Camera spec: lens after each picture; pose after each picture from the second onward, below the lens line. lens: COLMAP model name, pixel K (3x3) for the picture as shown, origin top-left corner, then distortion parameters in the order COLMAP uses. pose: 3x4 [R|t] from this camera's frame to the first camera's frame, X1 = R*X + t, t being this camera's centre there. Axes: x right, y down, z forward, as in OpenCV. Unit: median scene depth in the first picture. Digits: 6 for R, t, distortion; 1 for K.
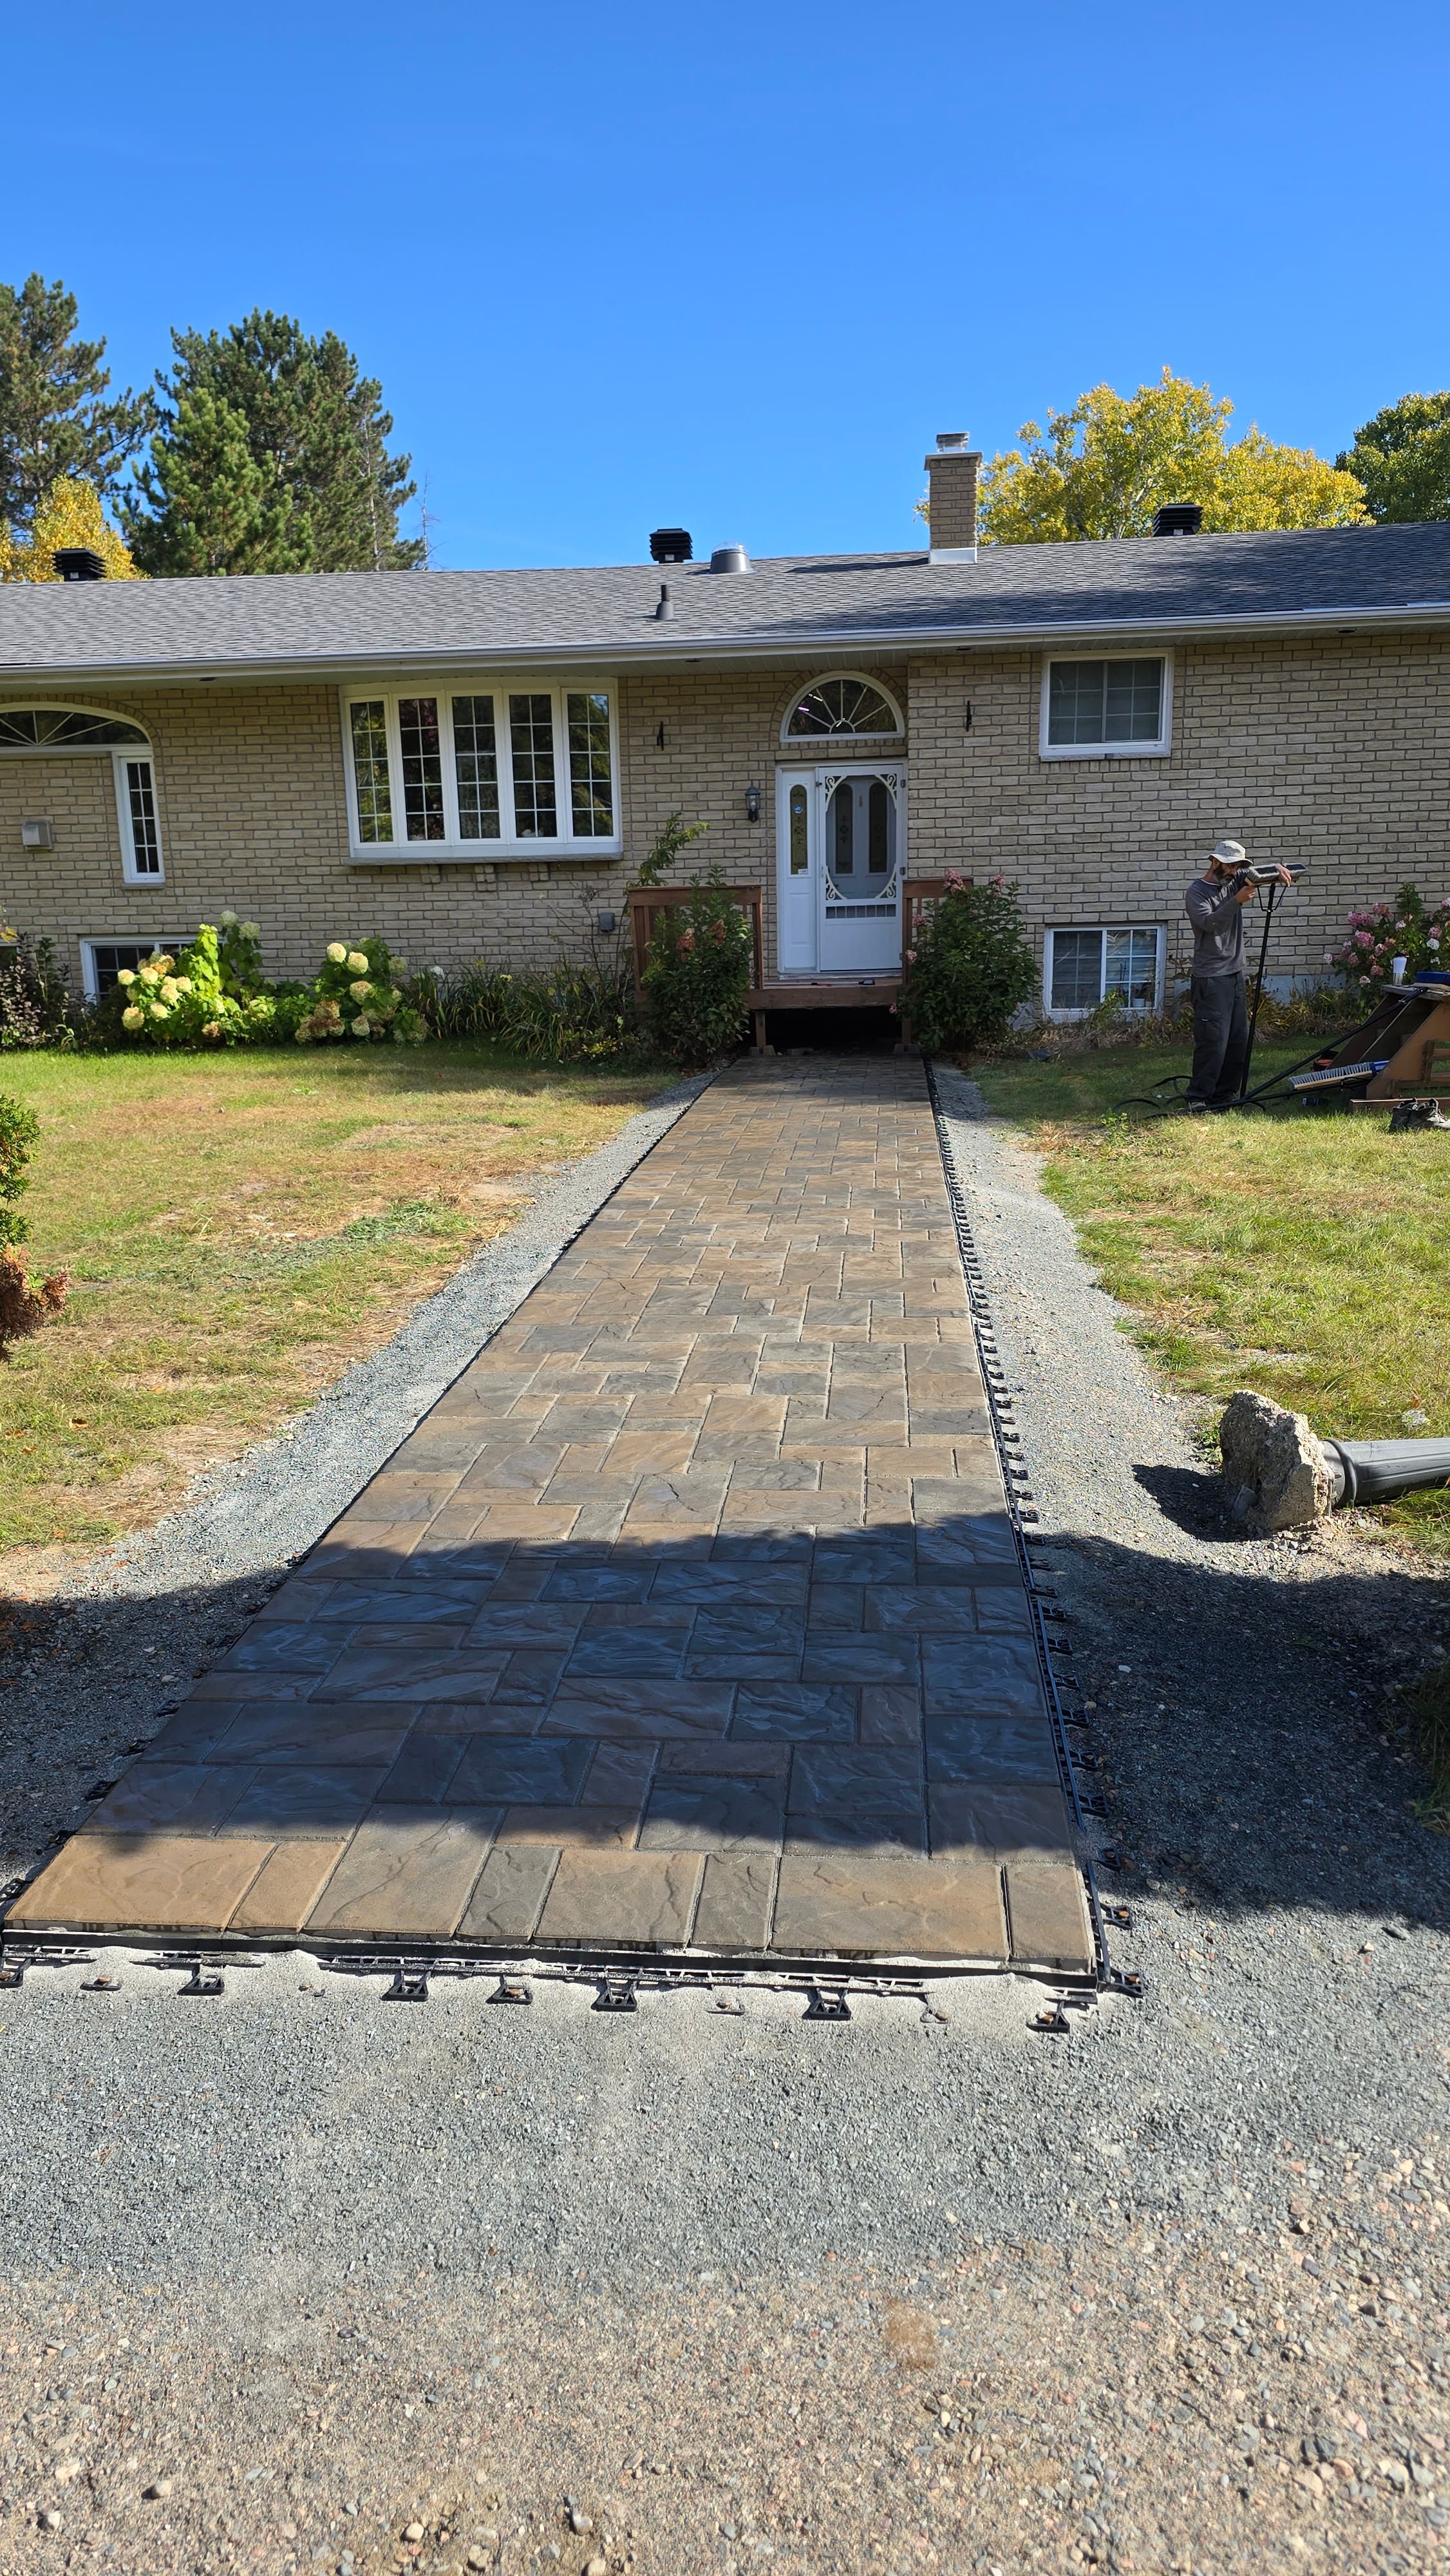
lens RADIAL K [[1642.7, 0, 704.8], [0, 1642.7, 1303.7], [0, 0, 1]] dist [0.051966, -0.035573]
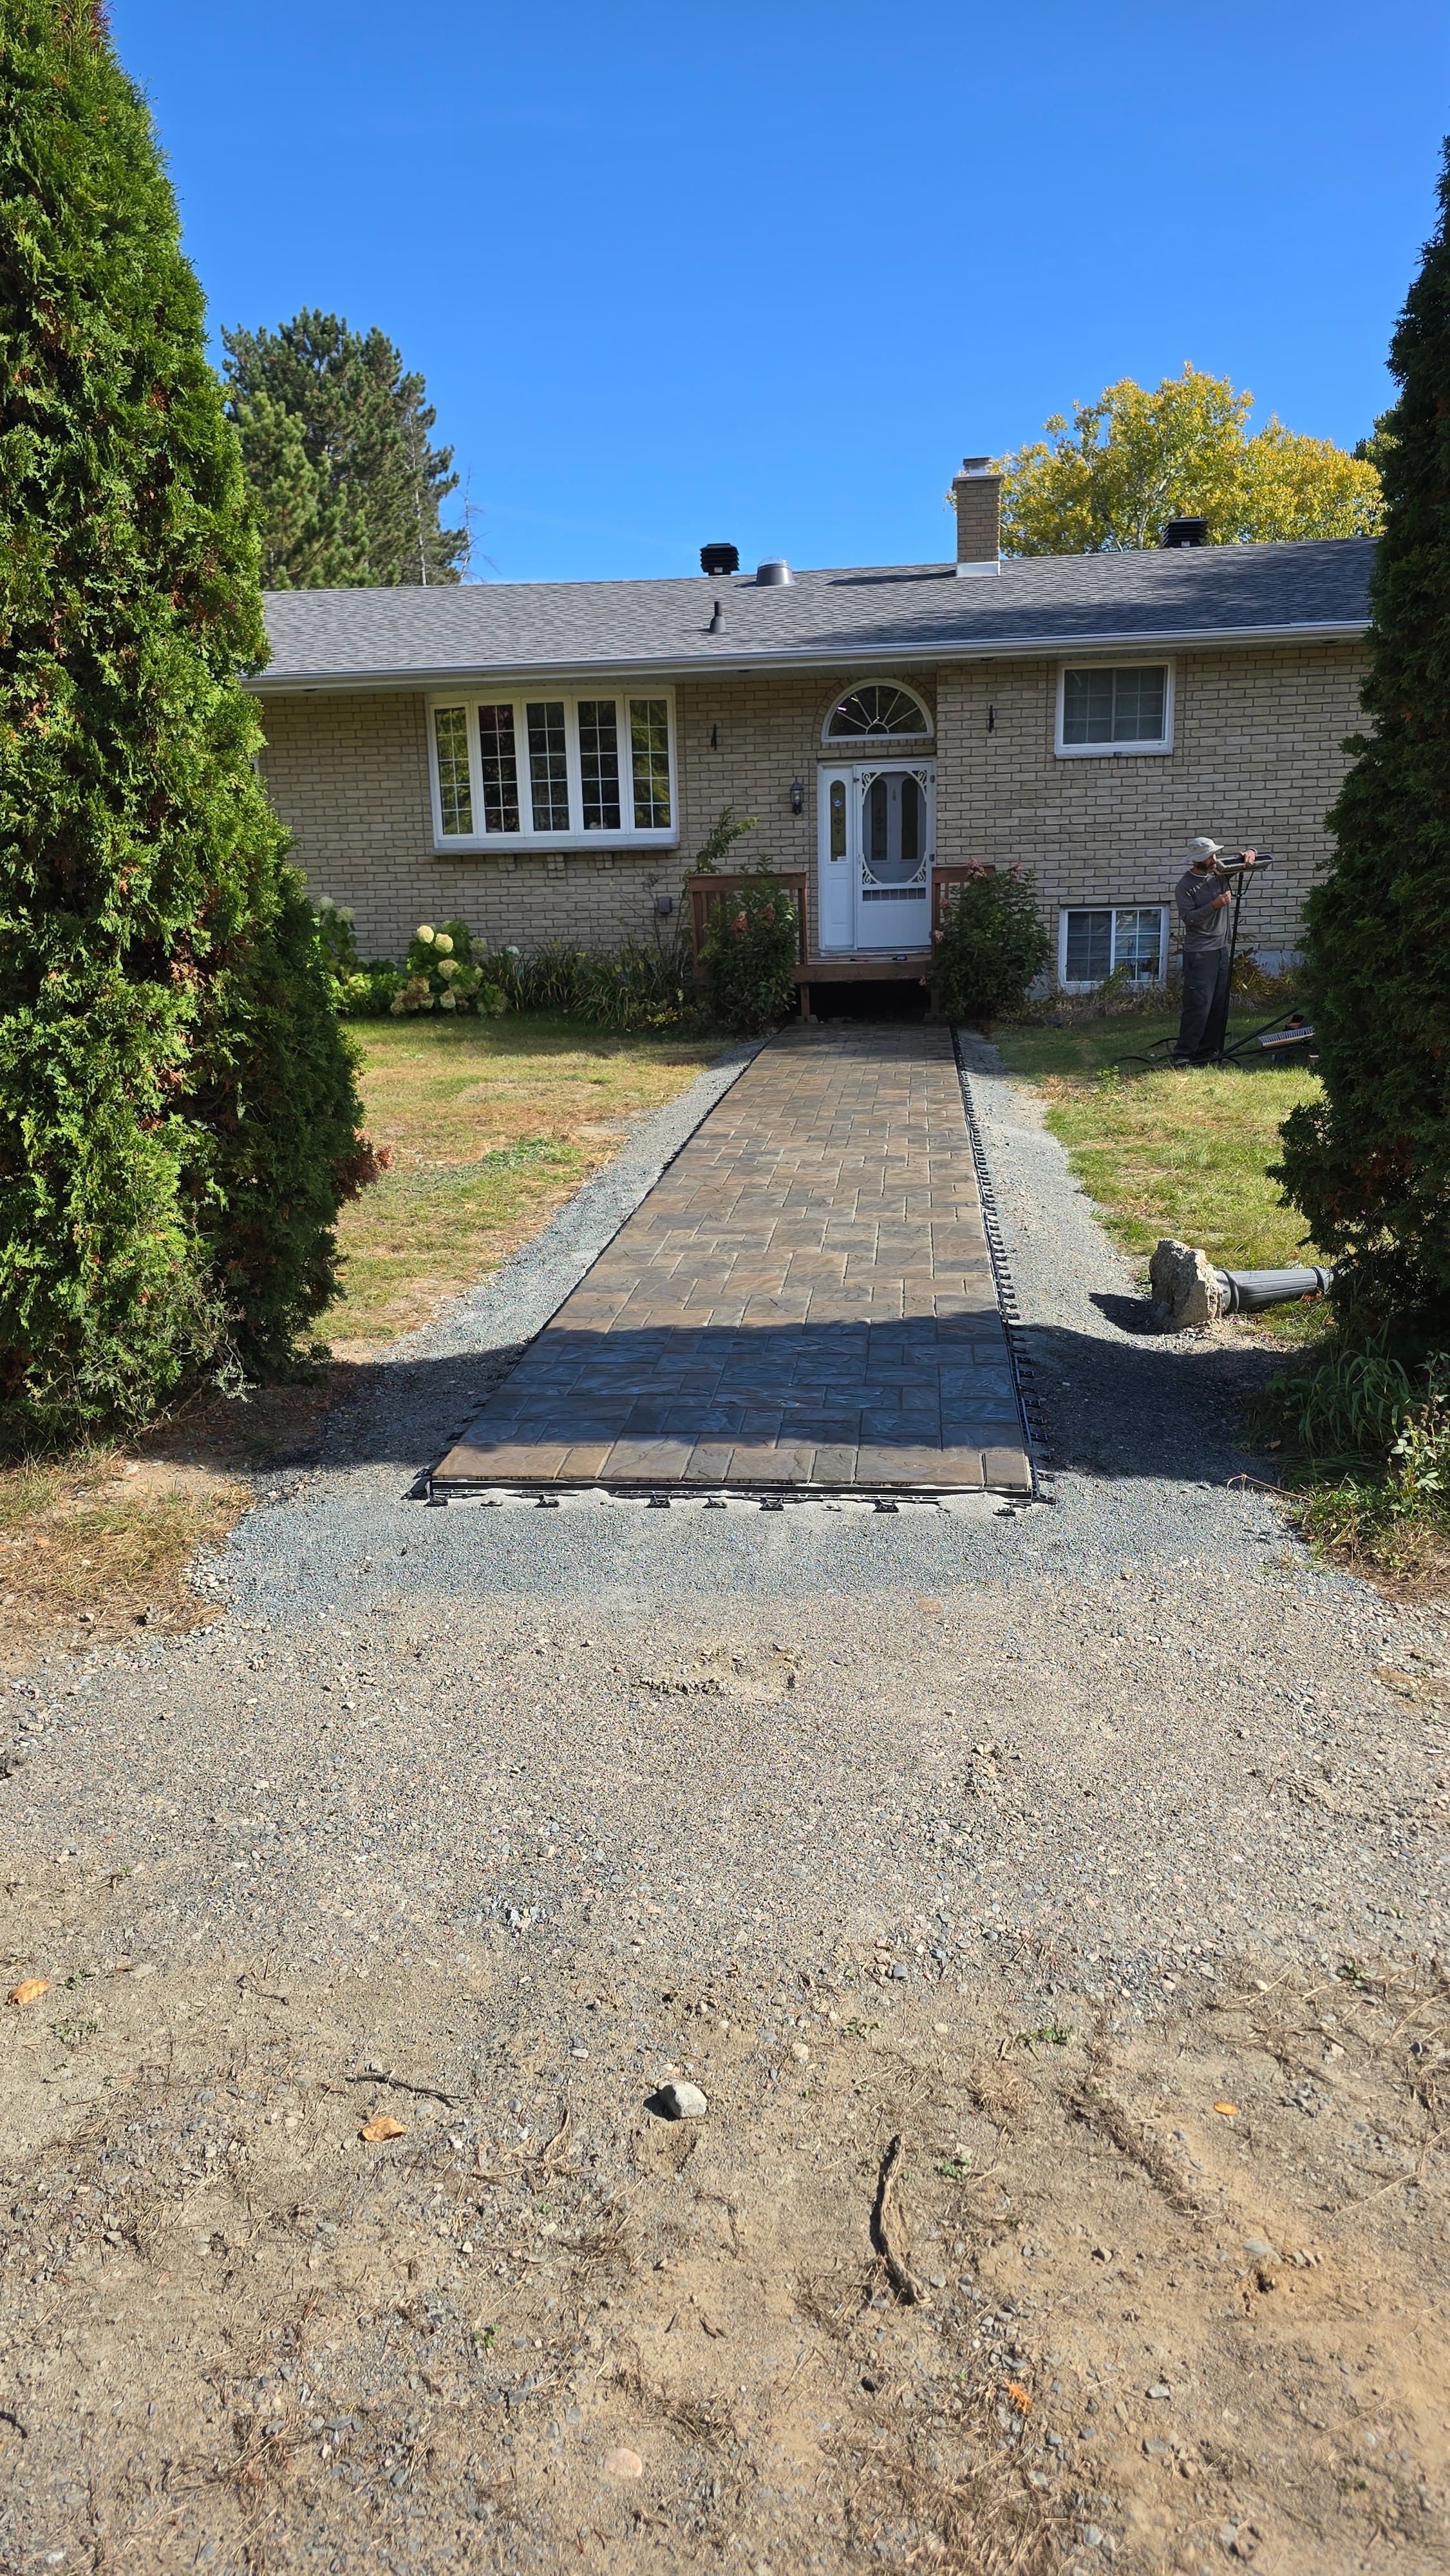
lens RADIAL K [[1642.7, 0, 715.9], [0, 1642.7, 1291.5], [0, 0, 1]] dist [0.051966, -0.035573]
pose [[0.999927, -0.001668, -0.011951, -0.017217], [0.001739, 0.999981, 0.005976, 0.030679], [0.011940, -0.005997, 0.999911, -0.154378]]
